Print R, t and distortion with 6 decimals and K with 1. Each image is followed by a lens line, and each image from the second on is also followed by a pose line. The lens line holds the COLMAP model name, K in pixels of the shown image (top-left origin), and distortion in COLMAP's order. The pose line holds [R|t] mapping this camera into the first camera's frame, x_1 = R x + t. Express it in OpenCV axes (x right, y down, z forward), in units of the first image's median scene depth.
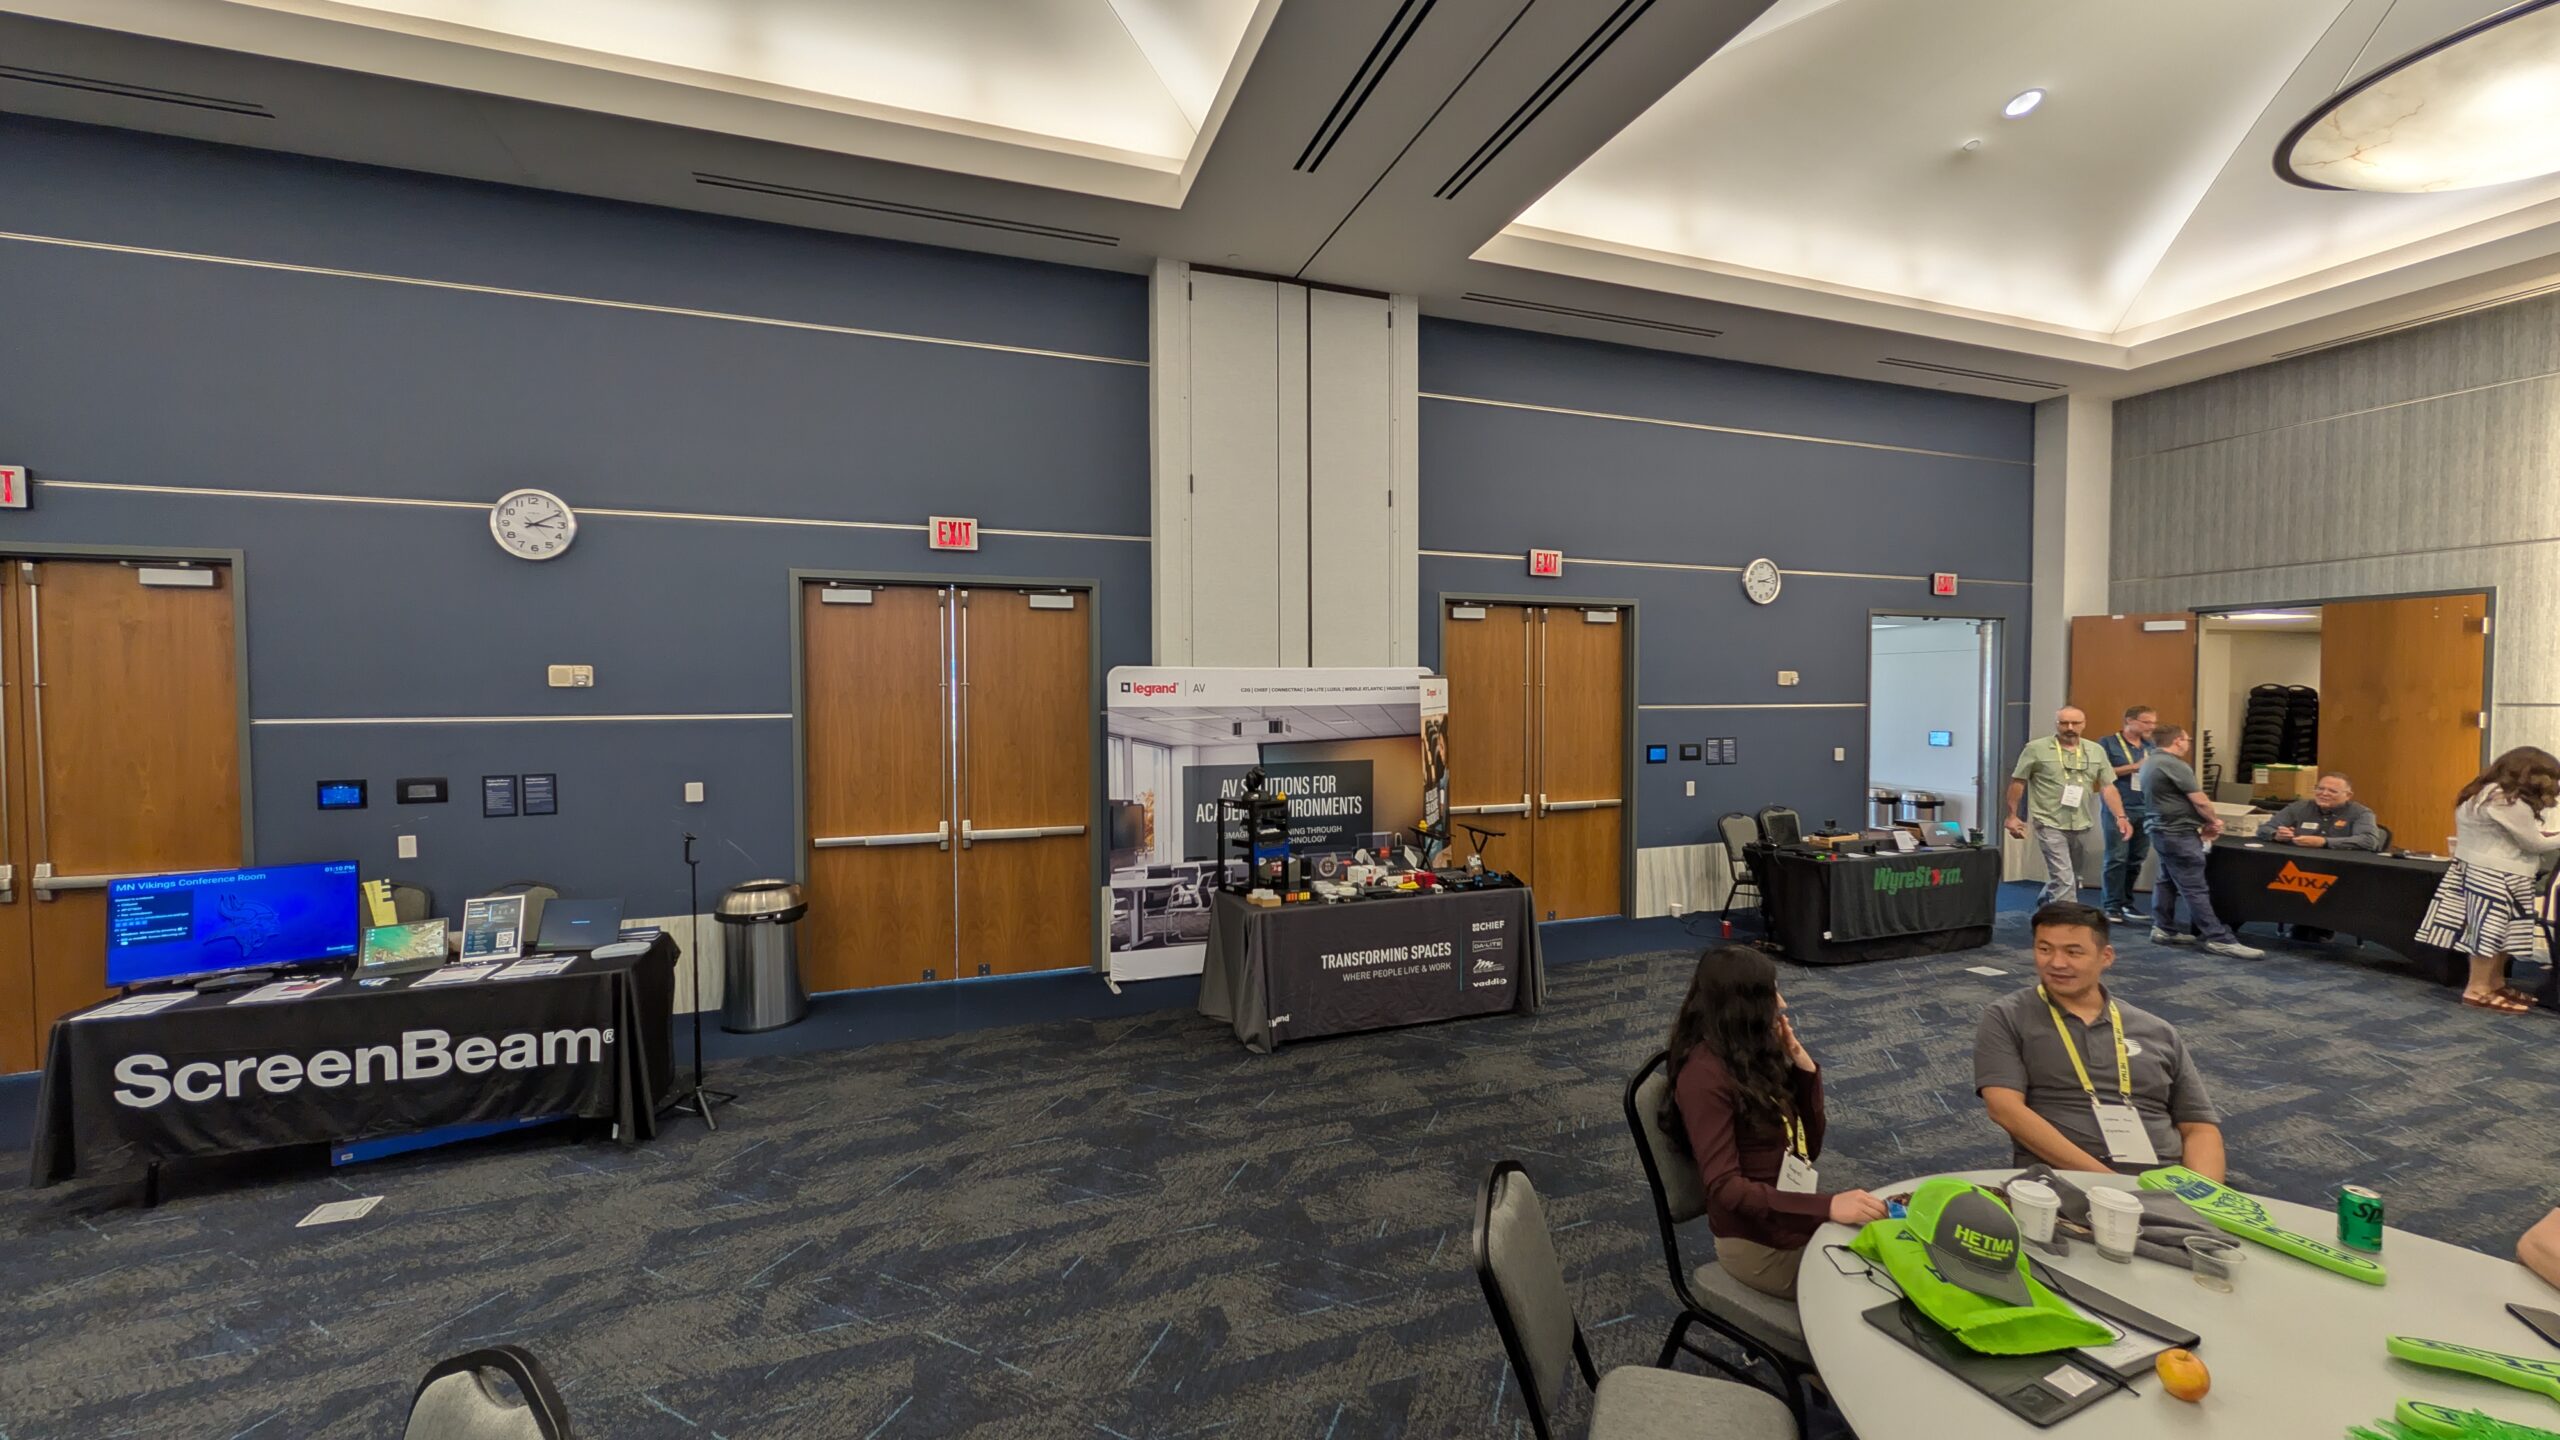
lens RADIAL K [[942.6, 0, 1279.1], [0, 942.6, 711.2], [0, 0, 1]] dist [0.000144, 0.000179]
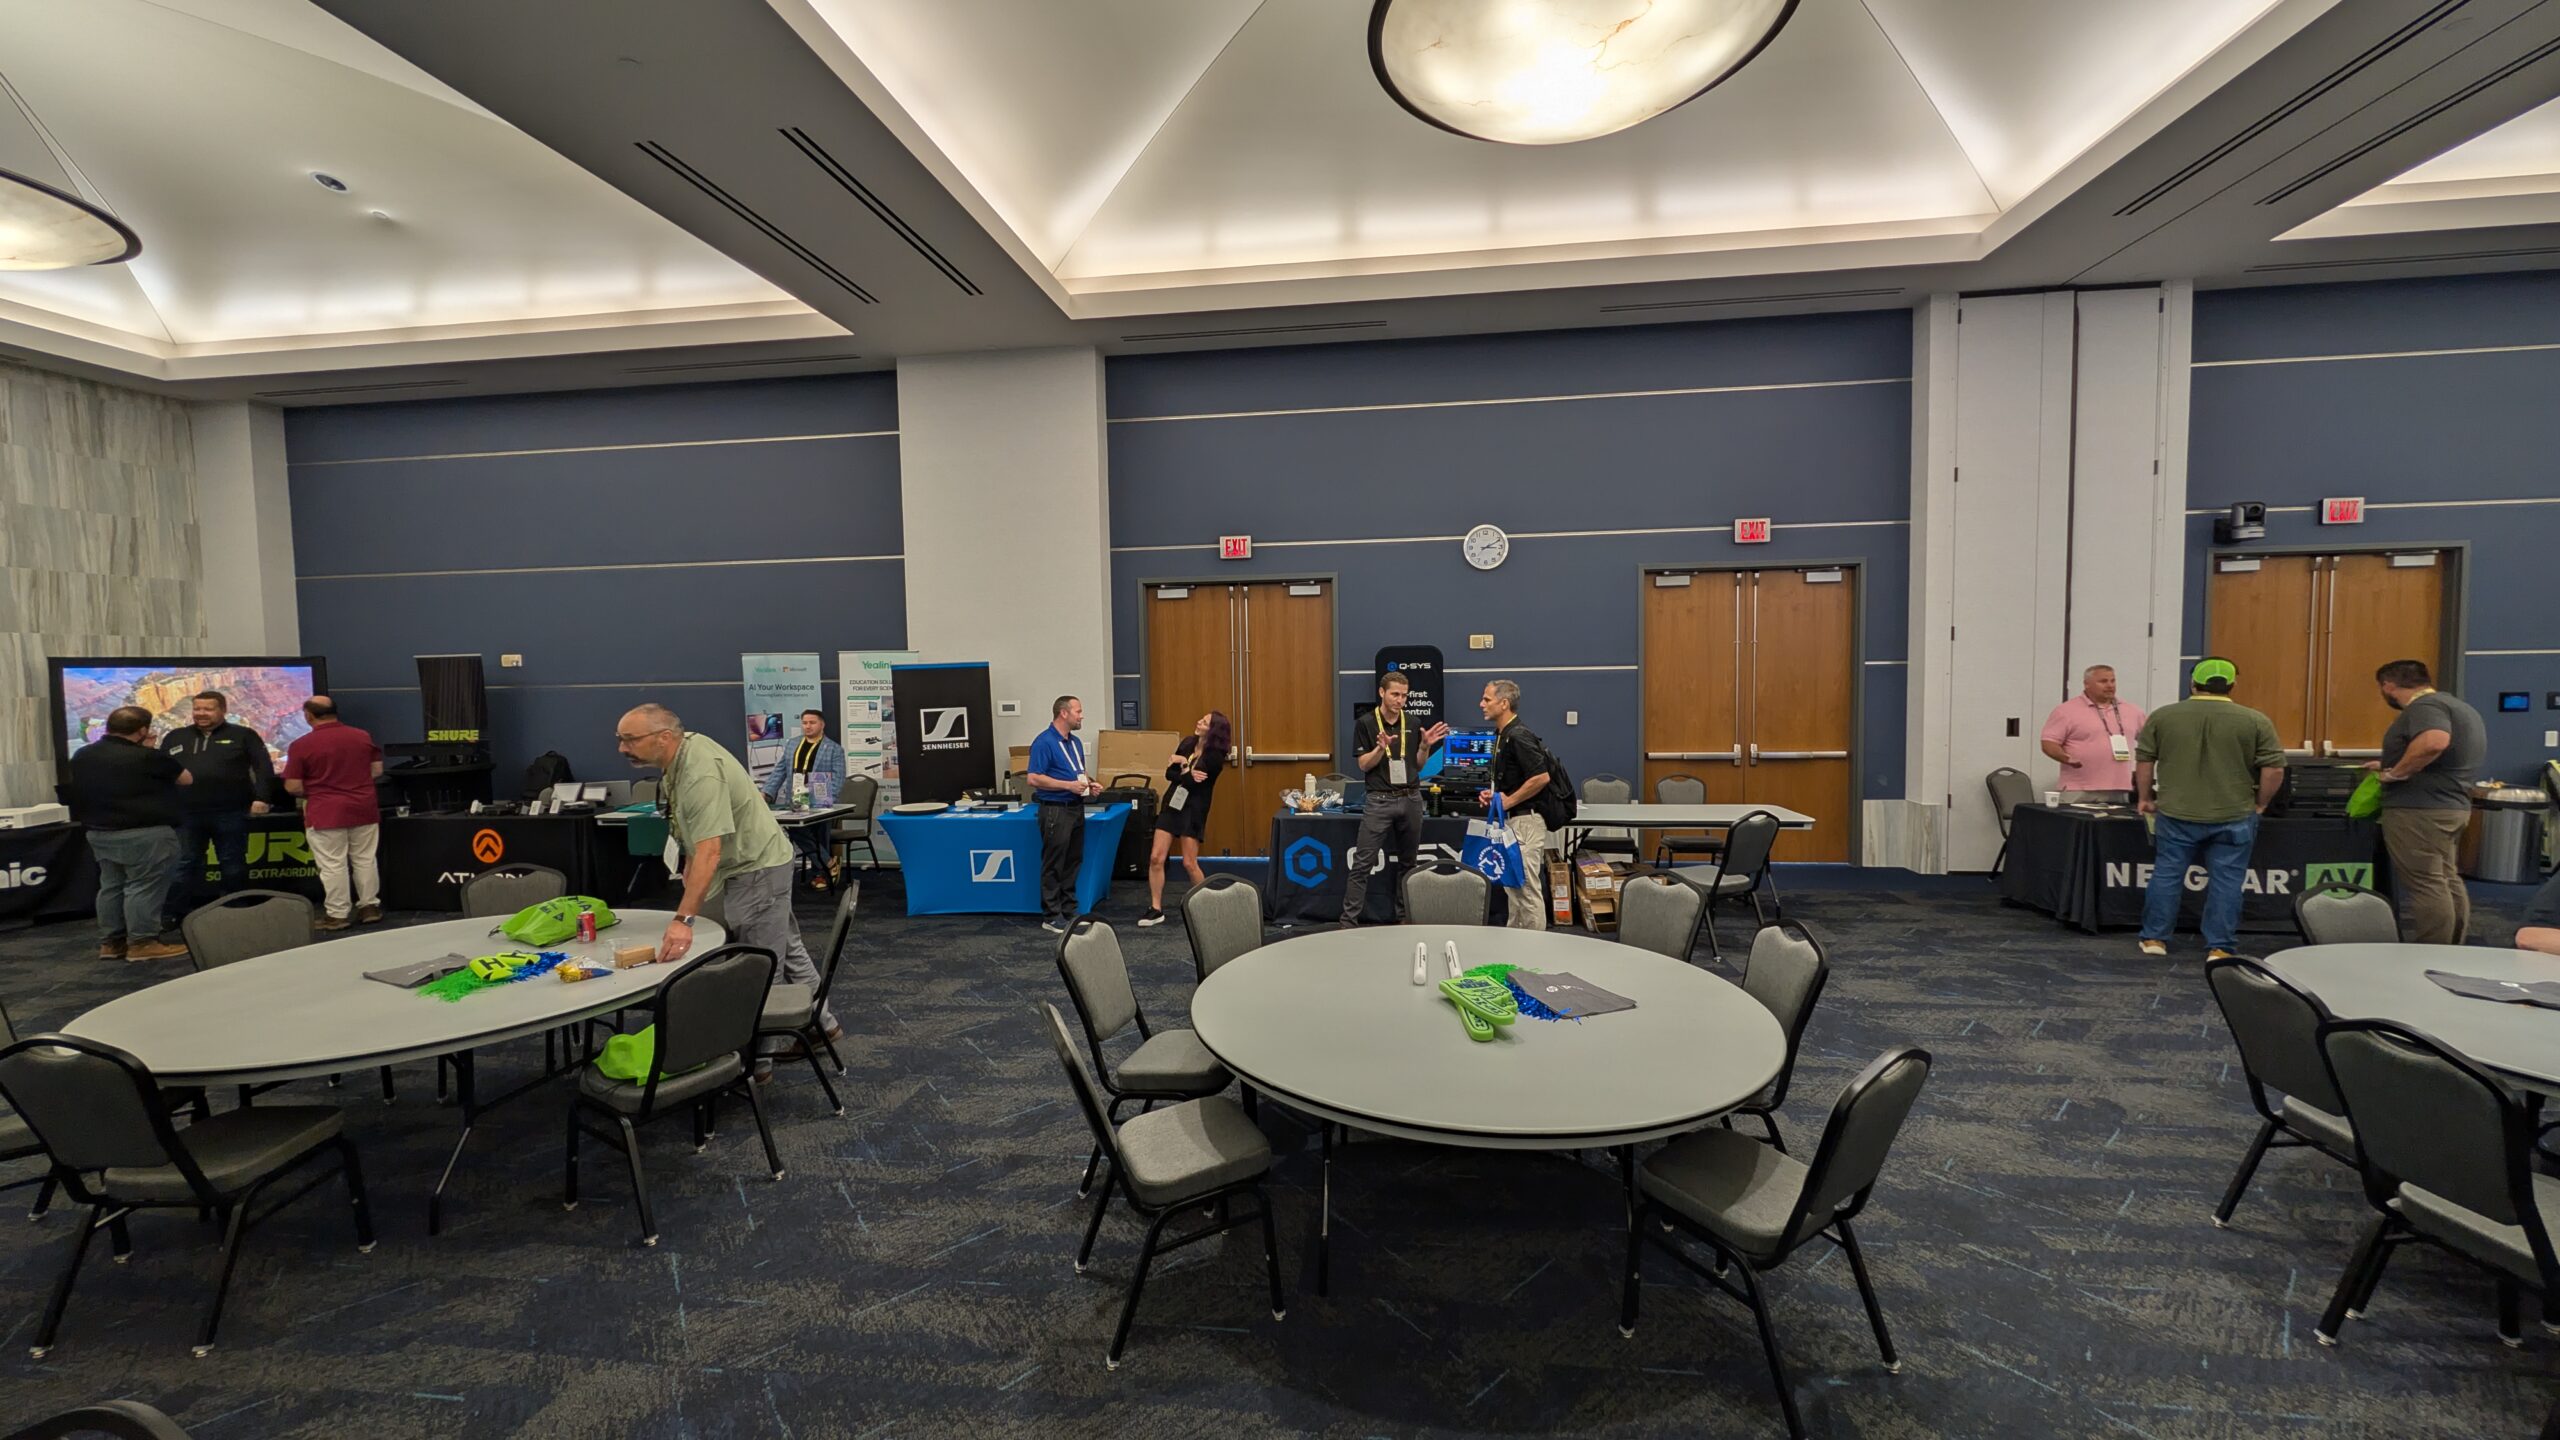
lens RADIAL K [[942.6, 0, 1279.1], [0, 942.6, 711.2], [0, 0, 1]] dist [0.000144, 0.000179]
pose [[0.888360, 0.011111, -0.459013, -0.306360], [0.002886, 0.999552, 0.029781, 0.027395], [0.459139, -0.027781, 0.887930, -0.496060]]
